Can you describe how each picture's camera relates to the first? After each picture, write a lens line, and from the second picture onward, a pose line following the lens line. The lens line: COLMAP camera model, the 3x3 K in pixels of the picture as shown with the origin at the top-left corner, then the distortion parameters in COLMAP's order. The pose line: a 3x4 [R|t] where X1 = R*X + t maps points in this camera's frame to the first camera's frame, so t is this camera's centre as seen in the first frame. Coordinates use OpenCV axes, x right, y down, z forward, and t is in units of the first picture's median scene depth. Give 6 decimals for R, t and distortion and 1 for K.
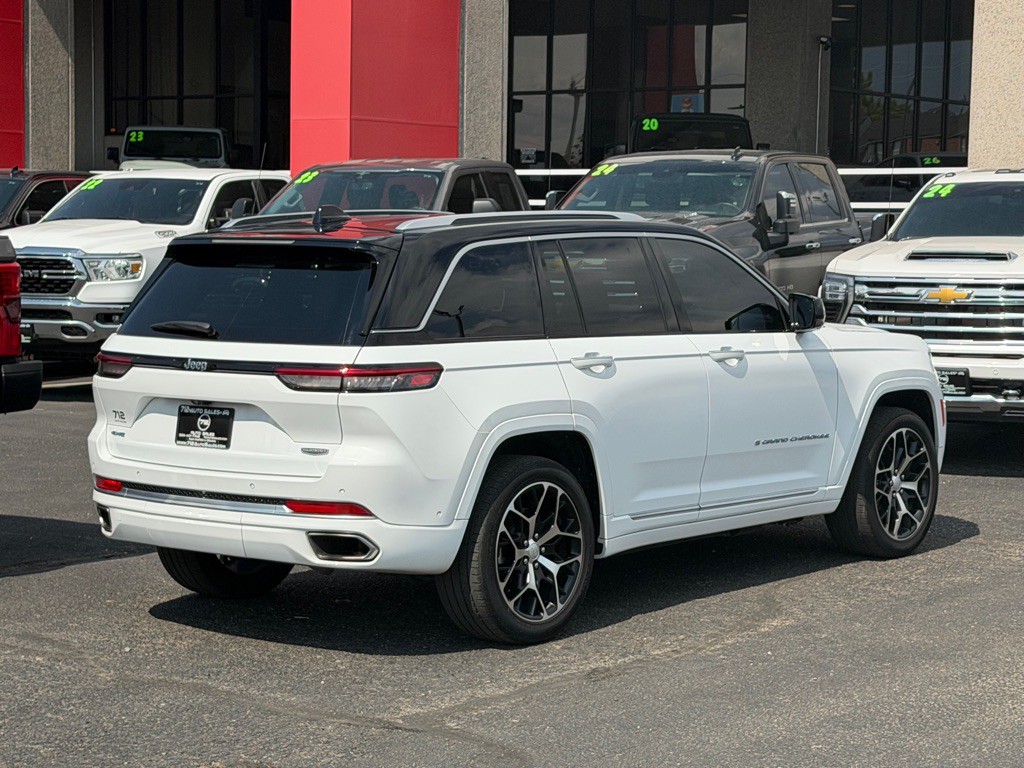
lens RADIAL K [[2276.0, 0, 527.3], [0, 2276.0, 419.5], [0, 0, 1]] dist [0.125380, 0.199703]
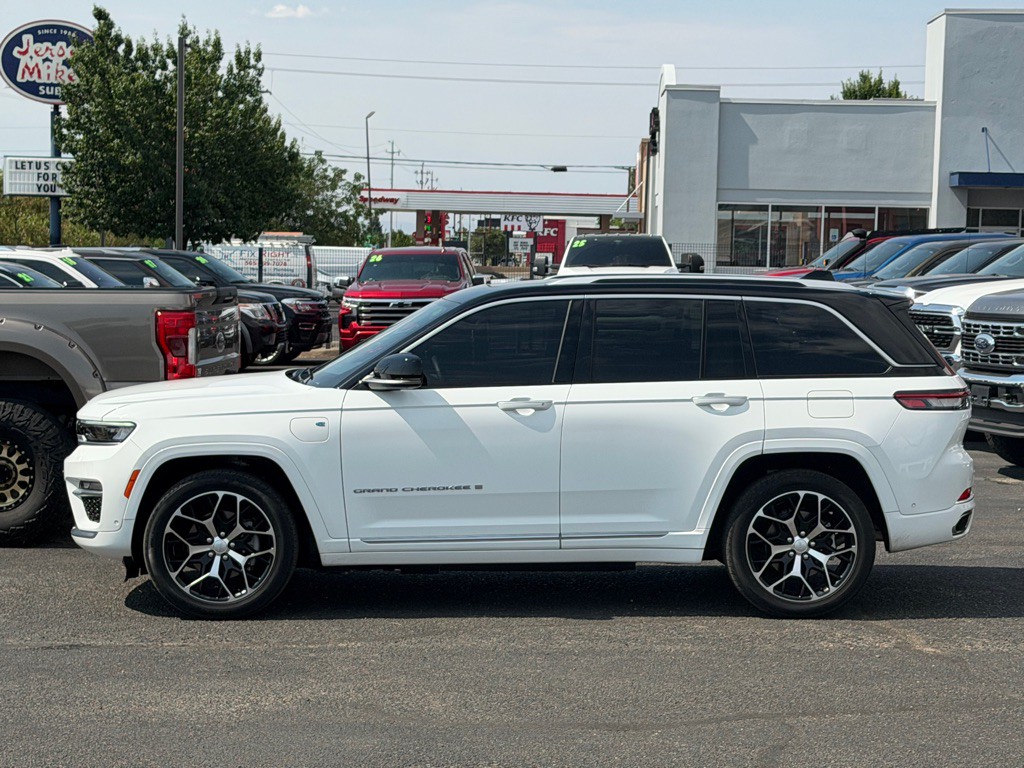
lens RADIAL K [[2273.8, 0, 511.9], [0, 2273.8, 410.4], [0, 0, 1]] dist [0.117555, 0.293262]
pose [[0.614765, 0.052760, -0.786944, 0.535305], [-0.074134, 0.997208, 0.008943, -0.021251], [0.785219, 0.052841, 0.616960, 0.193104]]
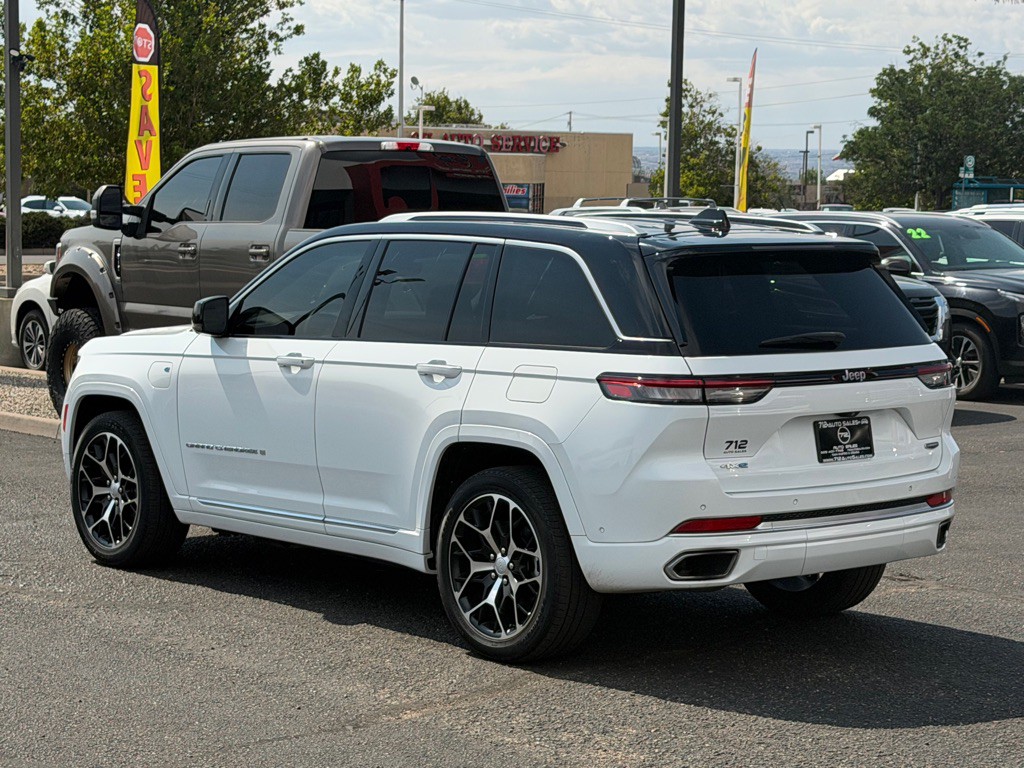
lens RADIAL K [[2273.8, 0, 511.9], [0, 2273.8, 410.4], [0, 0, 1]] dist [0.117555, 0.293262]
pose [[-0.231751, 0.083729, -0.969165, 0.553558], [-0.097811, 0.989234, 0.108852, -0.068404], [0.967845, 0.120022, -0.221066, 0.739949]]
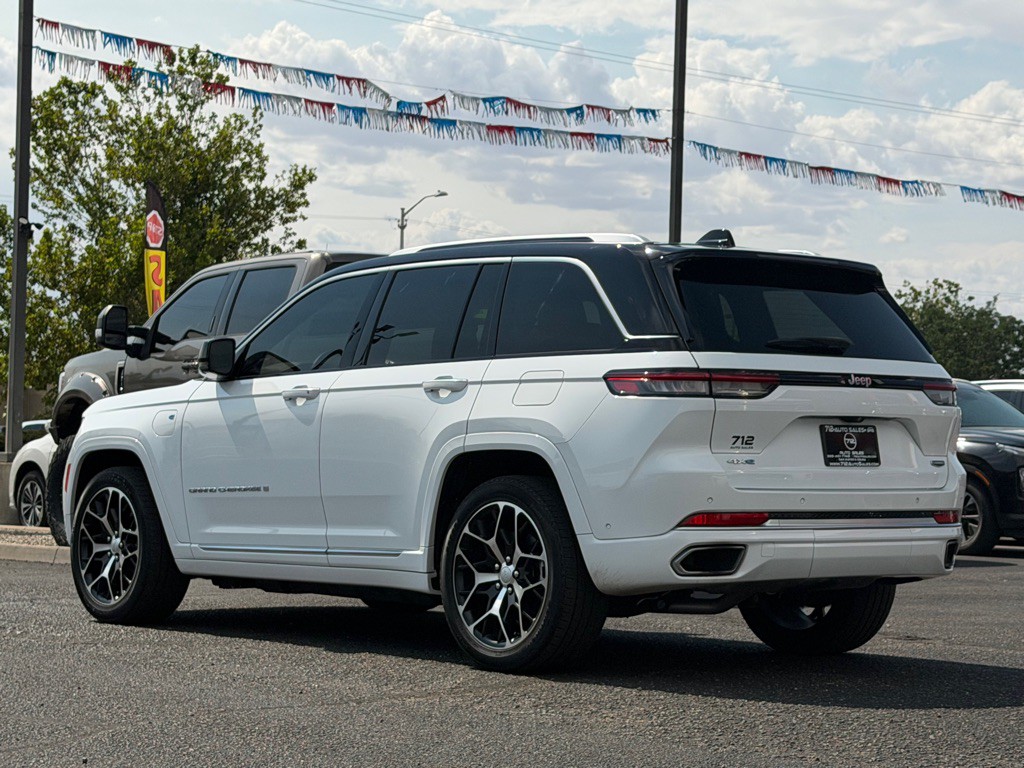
lens RADIAL K [[2273.8, 0, 511.9], [0, 2273.8, 410.4], [0, 0, 1]] dist [0.117555, 0.293262]
pose [[-0.229726, -0.026680, -0.972890, 0.555585], [-0.105822, 0.994383, -0.002282, -0.017687], [0.967485, 0.102428, -0.231259, 0.743348]]
